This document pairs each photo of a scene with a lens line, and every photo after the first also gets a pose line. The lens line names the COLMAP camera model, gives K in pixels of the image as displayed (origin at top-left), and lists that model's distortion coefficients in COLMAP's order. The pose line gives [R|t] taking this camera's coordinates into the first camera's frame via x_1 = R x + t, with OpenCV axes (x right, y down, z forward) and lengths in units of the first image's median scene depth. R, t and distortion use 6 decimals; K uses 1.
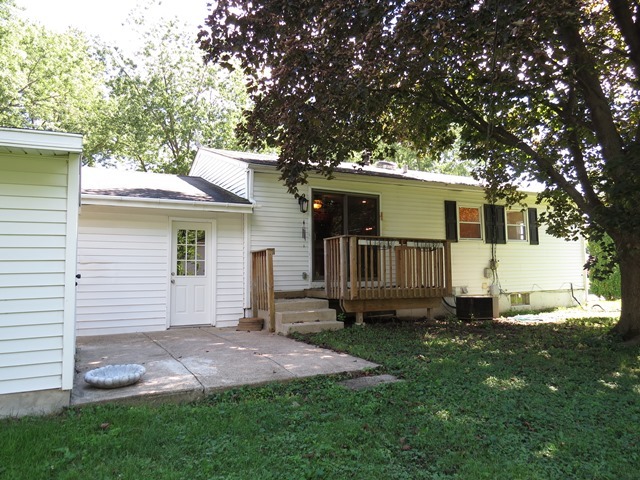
lens RADIAL K [[459.0, 0, 320.0], [0, 459.0, 240.0], [0, 0, 1]] dist [-0.003859, -0.001450]
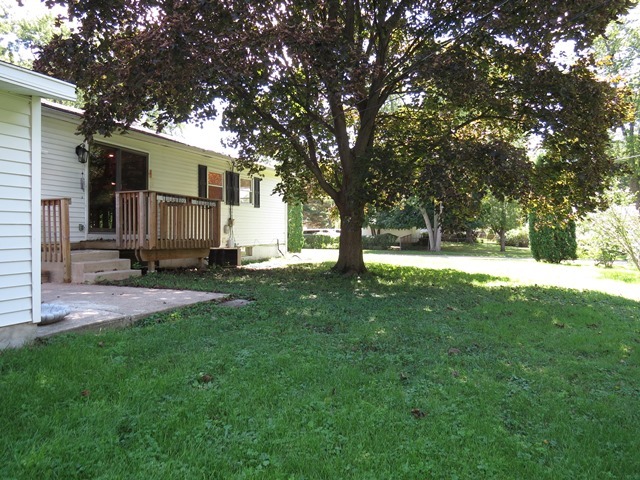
lens RADIAL K [[459.0, 0, 320.0], [0, 459.0, 240.0], [0, 0, 1]] dist [-0.003859, -0.001450]
pose [[0.767770, 0.005342, 0.640703, -0.268637], [-0.061566, 0.995953, 0.065471, 0.008135], [-0.637761, -0.089712, 0.764992, -0.084040]]
